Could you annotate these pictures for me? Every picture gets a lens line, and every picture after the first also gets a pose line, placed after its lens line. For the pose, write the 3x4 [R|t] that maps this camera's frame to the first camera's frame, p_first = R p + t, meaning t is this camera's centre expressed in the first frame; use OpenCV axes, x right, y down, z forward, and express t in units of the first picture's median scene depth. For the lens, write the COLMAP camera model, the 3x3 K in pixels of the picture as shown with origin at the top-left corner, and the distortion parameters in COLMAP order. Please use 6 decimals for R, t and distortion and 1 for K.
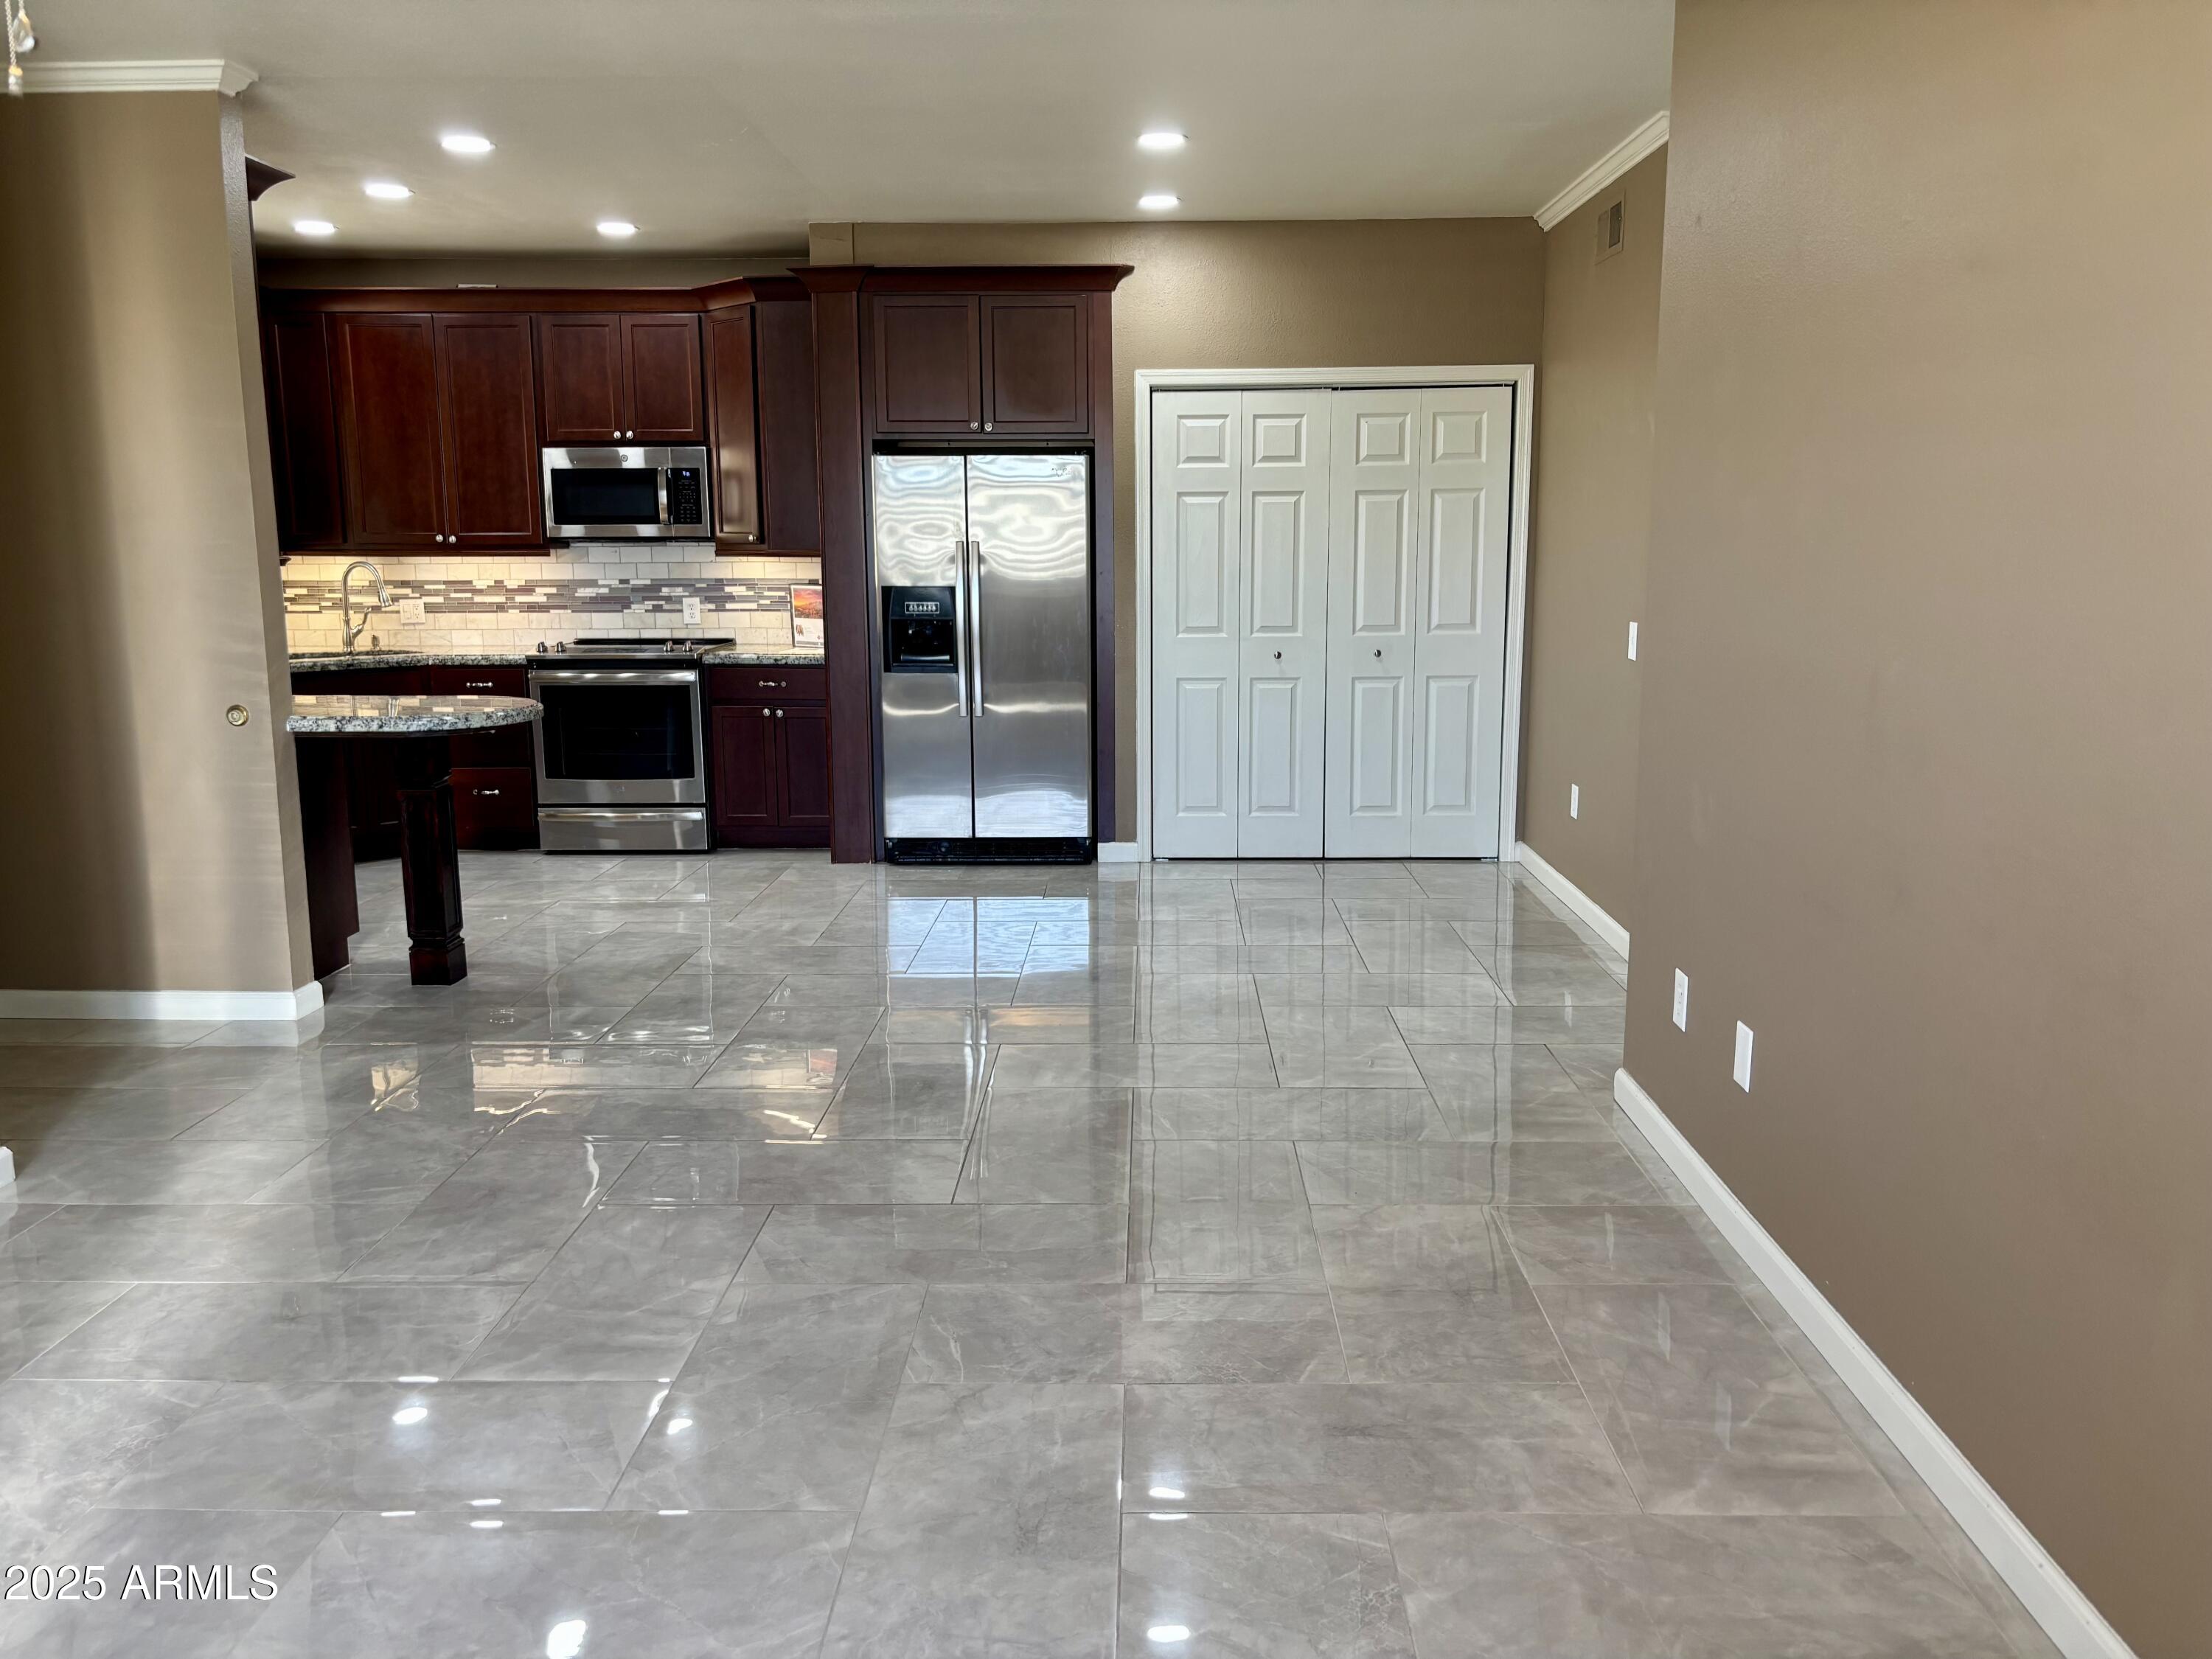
lens RADIAL K [[1691.9, 0, 1121.6], [0, 1691.9, 827.5], [0, 0, 1]] dist [0.036963, -0.015272]
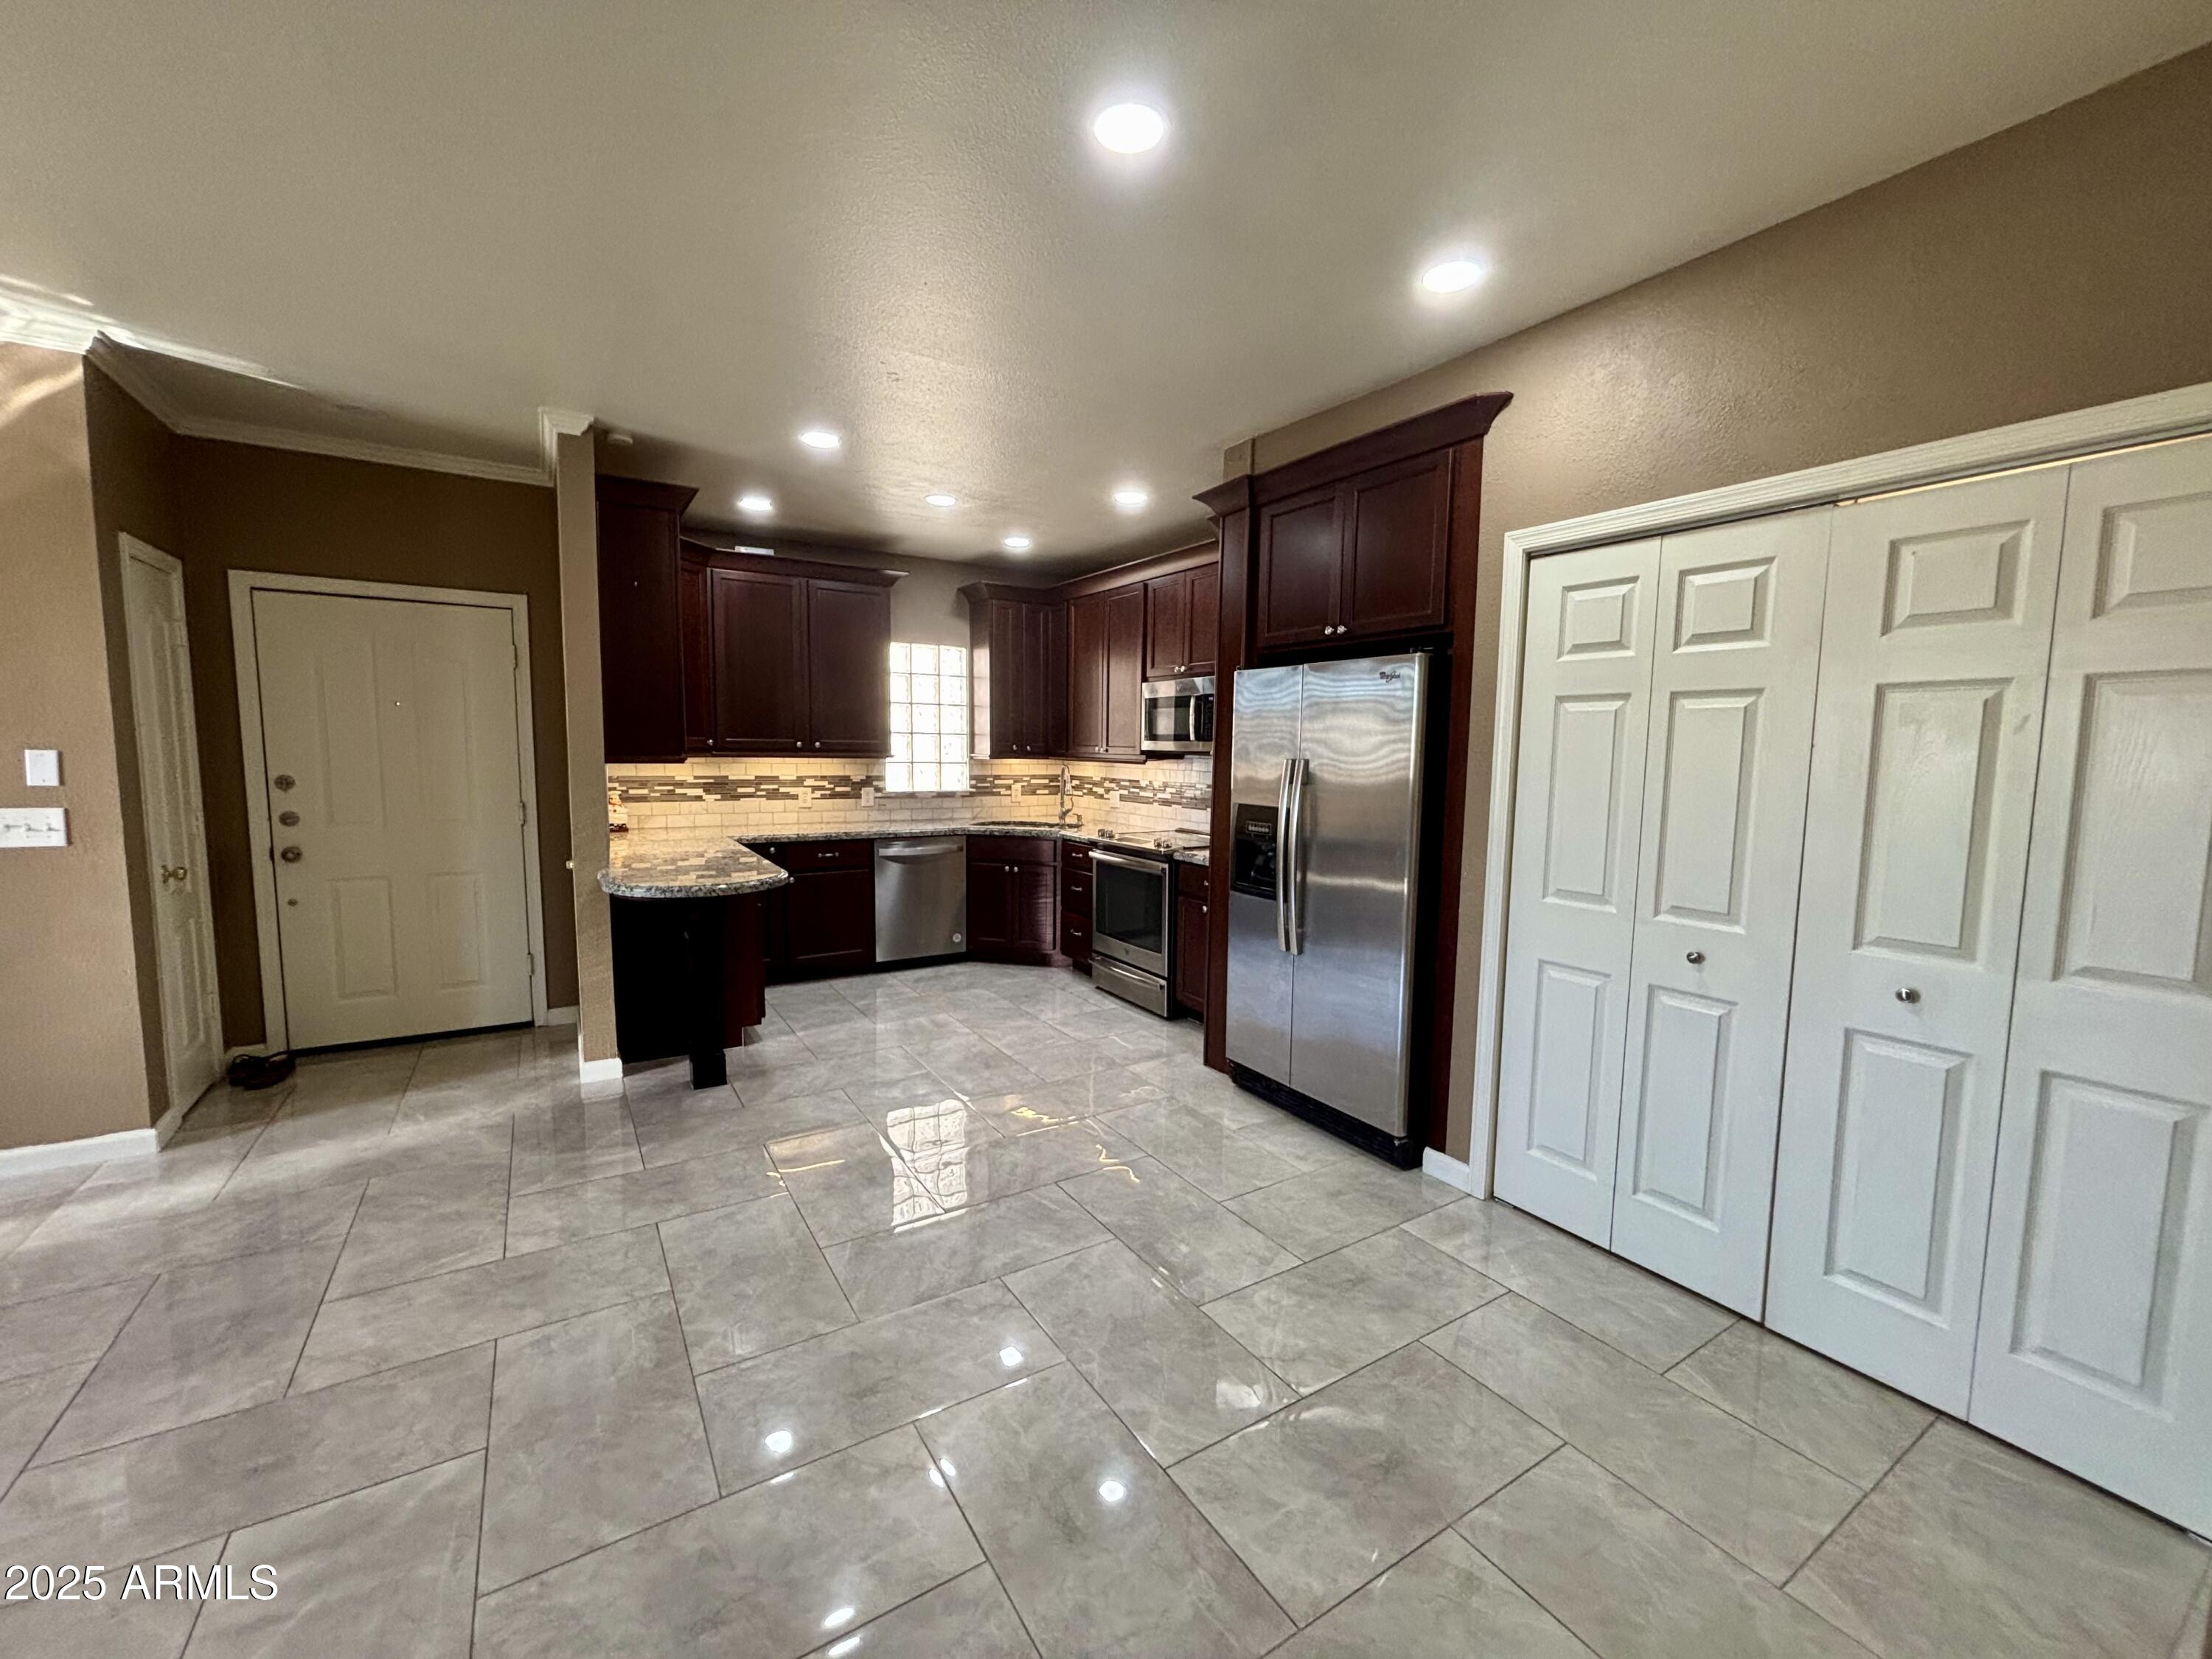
lens RADIAL K [[893.5, 0, 1107.0], [0, 893.5, 833.0], [0, 0, 1]] dist [-0.000849, -0.000175]
pose [[0.546533, 0.093941, -0.832152, 0.237818], [-0.160422, 0.987030, 0.006064, -0.113889], [0.821929, 0.130182, 0.554514, 0.641505]]
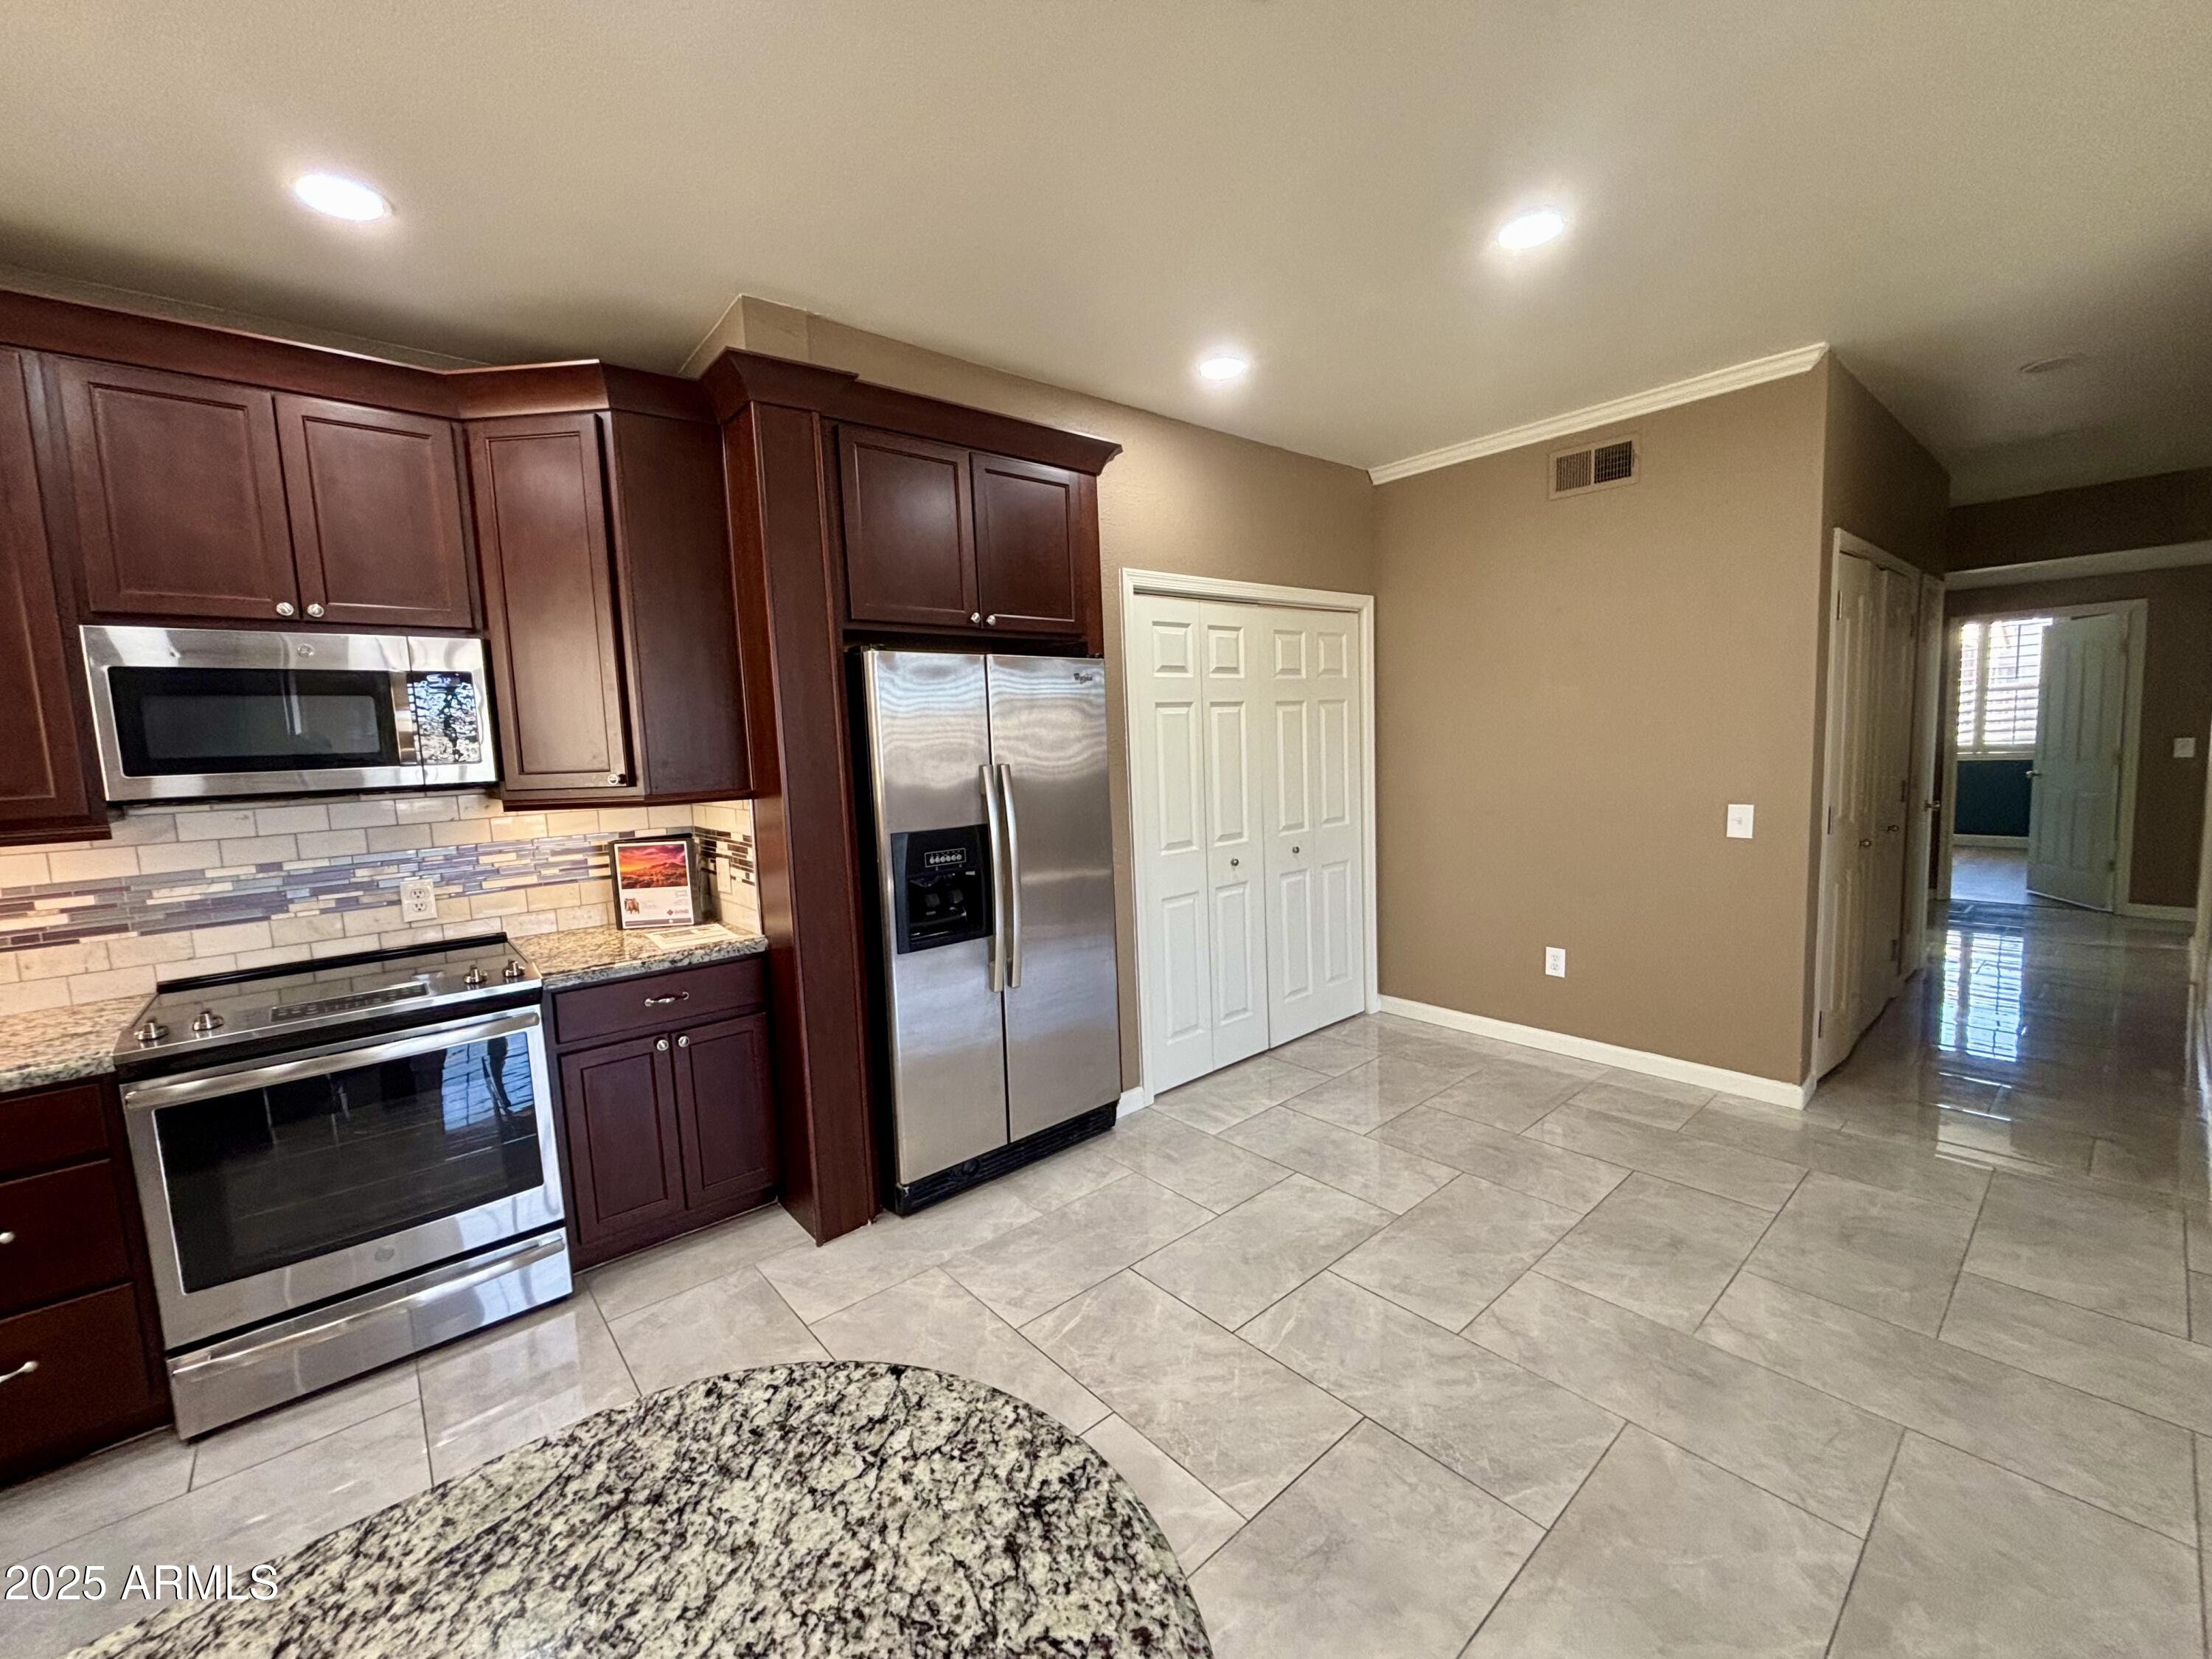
lens RADIAL K [[893.5, 0, 1104.6], [0, 893.5, 833.5], [0, 0, 1]] dist [-0.000849, -0.000175]
pose [[0.745872, -0.097200, 0.658959, -0.310086], [0.151678, 0.988090, -0.025935, -0.116585], [-0.648589, 0.119293, 0.751732, 0.648249]]
